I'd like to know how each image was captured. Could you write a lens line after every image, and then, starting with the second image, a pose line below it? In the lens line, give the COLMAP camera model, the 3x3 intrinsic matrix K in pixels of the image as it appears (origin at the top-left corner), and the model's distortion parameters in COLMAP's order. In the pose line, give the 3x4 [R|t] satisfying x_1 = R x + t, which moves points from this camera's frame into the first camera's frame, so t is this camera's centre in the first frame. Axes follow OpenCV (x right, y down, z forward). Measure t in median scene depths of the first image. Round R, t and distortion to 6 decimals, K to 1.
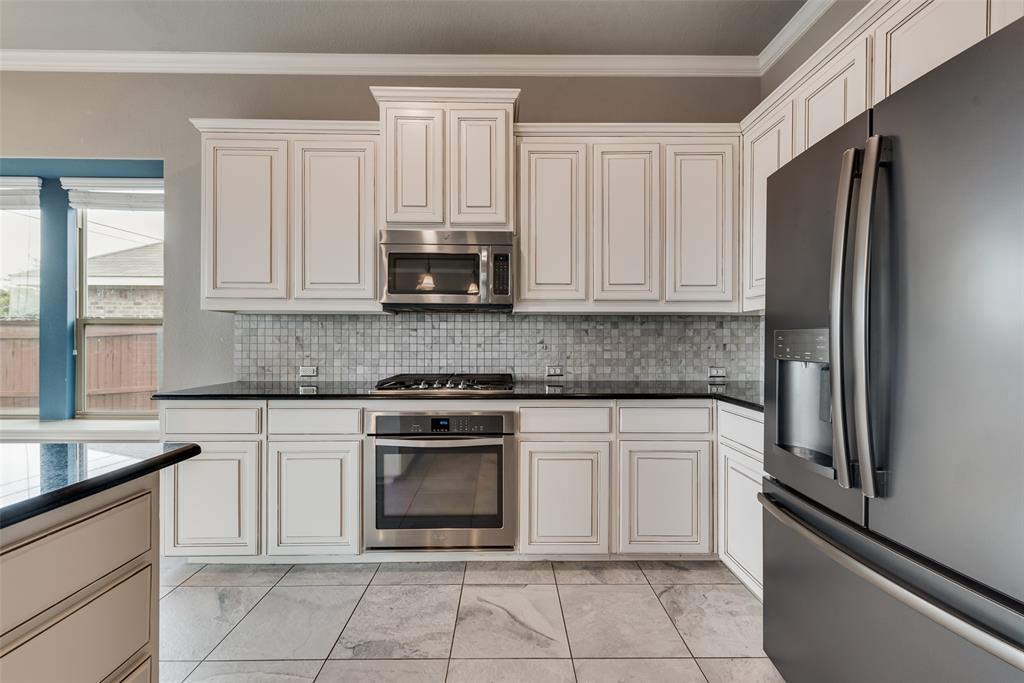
lens RADIAL K [[401.4, 0, 510.1], [0, 401.4, 341.2], [0, 0, 1]] dist [0.002934, -0.000204]
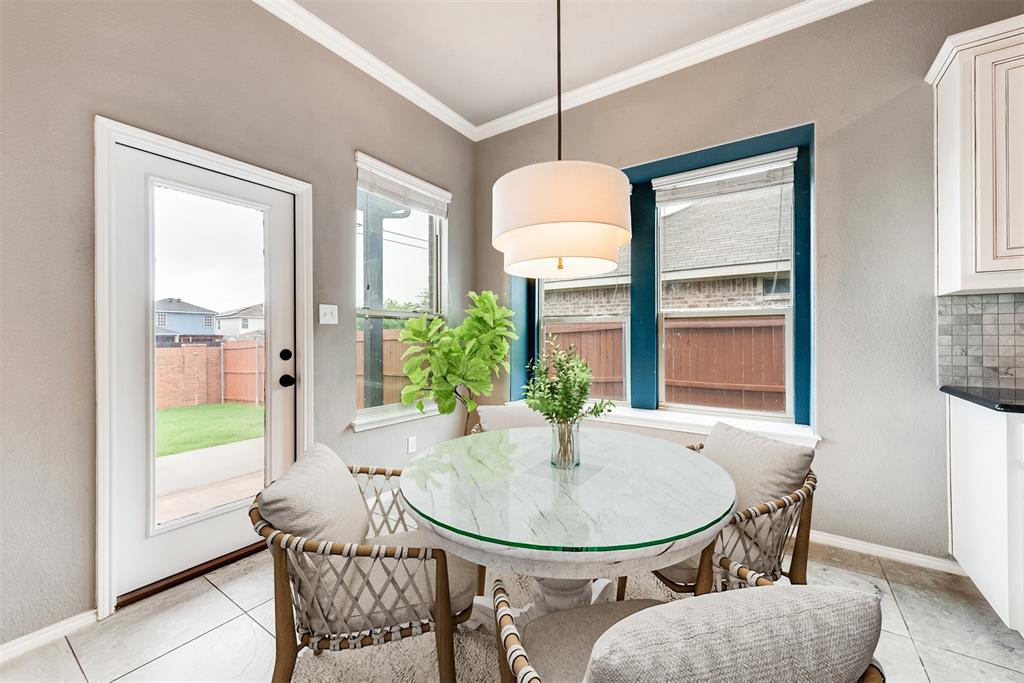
lens RADIAL K [[401.4, 0, 510.0], [0, 401.4, 337.8], [0, 0, 1]] dist [0.002934, -0.000204]
pose [[0.823110, -0.006685, -0.567843, -0.915491], [0.007066, 0.999974, -0.001529, 0.005567], [0.567839, -0.002753, 0.823135, -0.080640]]
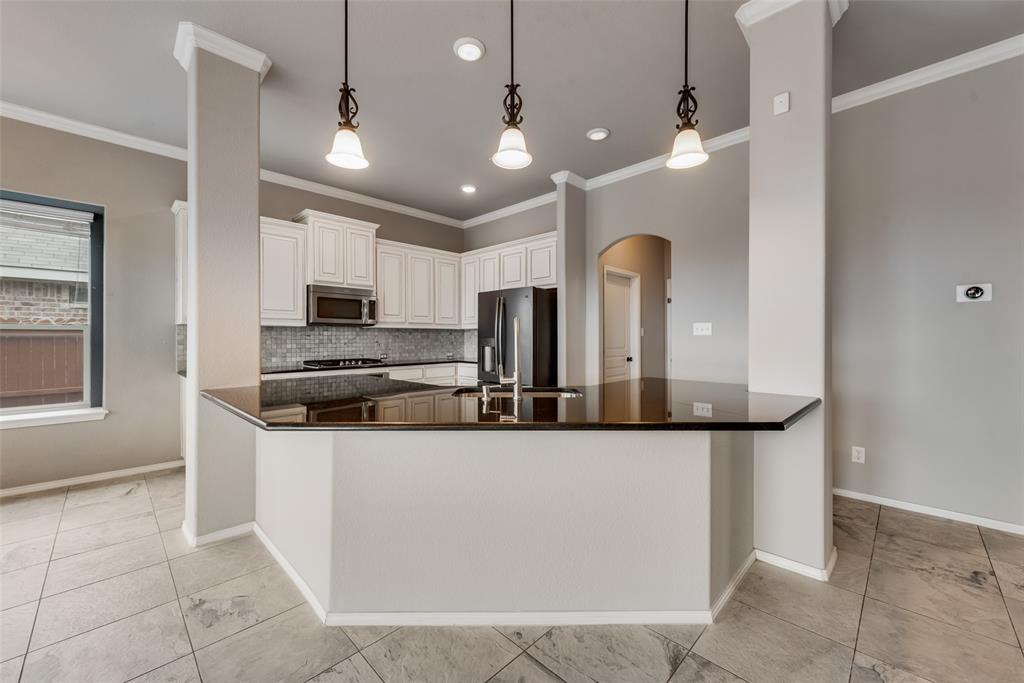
lens RADIAL K [[401.4, 0, 511.0], [0, 401.4, 338.0], [0, 0, 1]] dist [0.002934, -0.000204]
pose [[0.710818, -0.003746, 0.703366, -0.847705], [0.004819, 0.999988, 0.000456, -0.014762], [-0.703359, 0.003065, 0.710828, -0.875846]]
